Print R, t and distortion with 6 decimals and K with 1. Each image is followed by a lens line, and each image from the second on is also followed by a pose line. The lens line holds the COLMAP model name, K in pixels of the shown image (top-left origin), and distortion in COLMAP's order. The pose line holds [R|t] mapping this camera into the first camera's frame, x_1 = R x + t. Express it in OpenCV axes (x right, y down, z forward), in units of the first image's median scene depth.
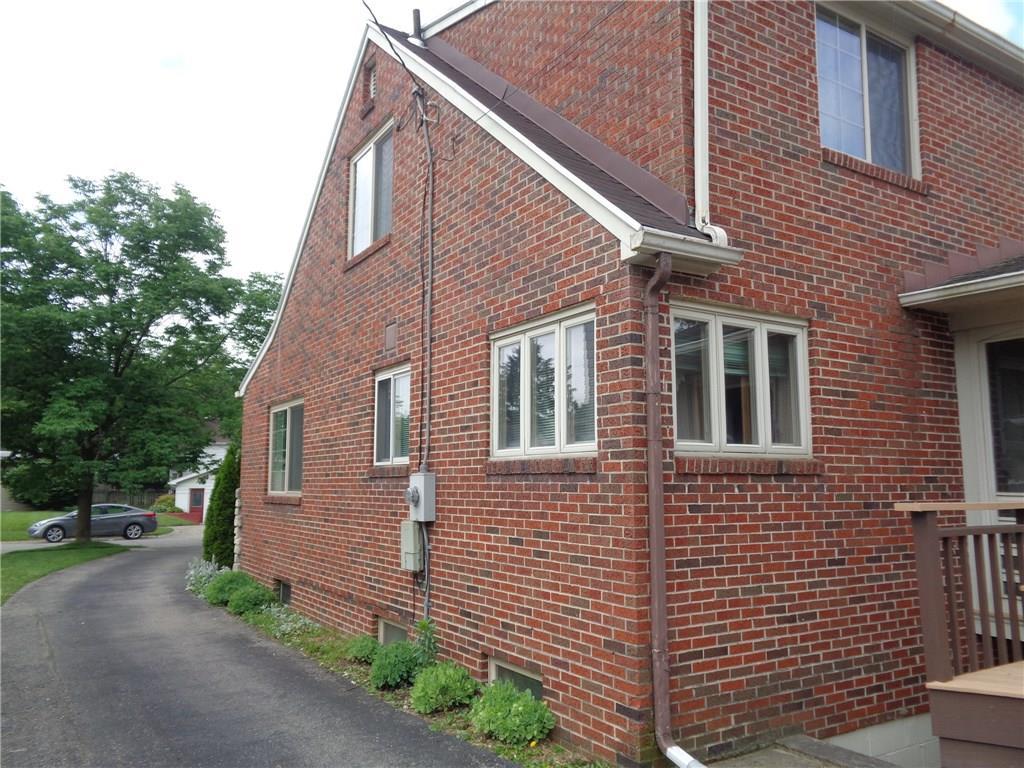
lens RADIAL K [[794.9, 0, 512.2], [0, 794.9, 385.1], [0, 0, 1]] dist [-0.012418, -0.008107]
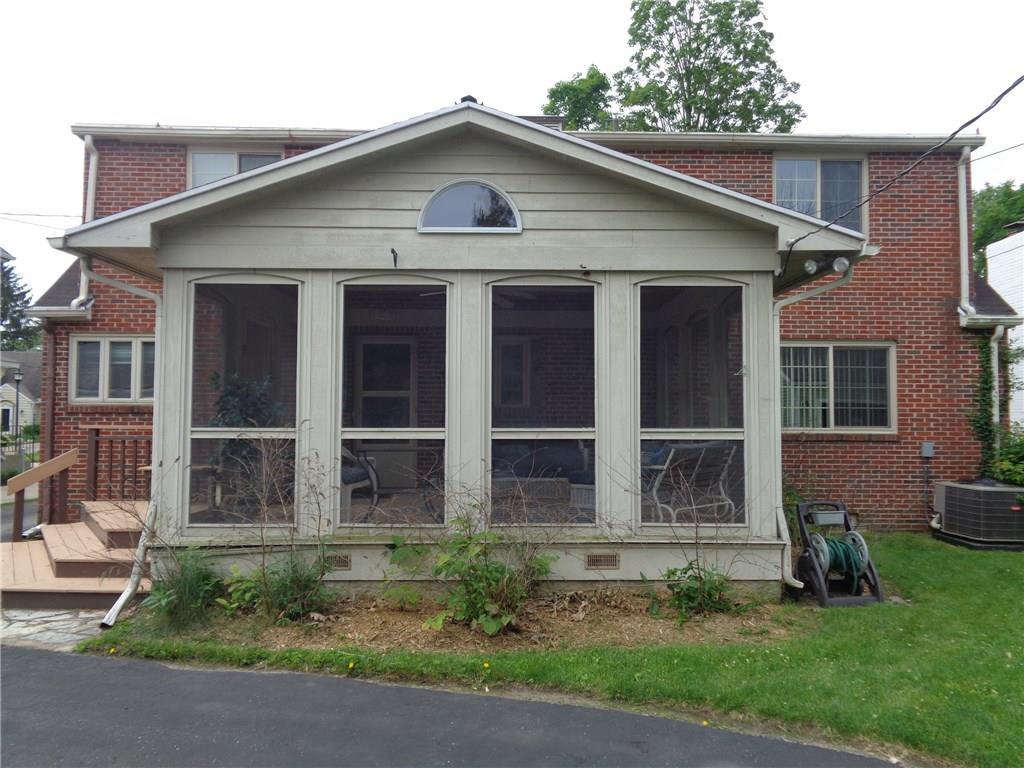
lens RADIAL K [[794.9, 0, 511.2], [0, 794.9, 383.9], [0, 0, 1]] dist [-0.012418, -0.008107]
pose [[0.870568, -0.023125, -0.491505, 2.198598], [0.058756, 0.996634, 0.057178, -0.022006], [0.488528, -0.078656, 0.868996, -0.301585]]
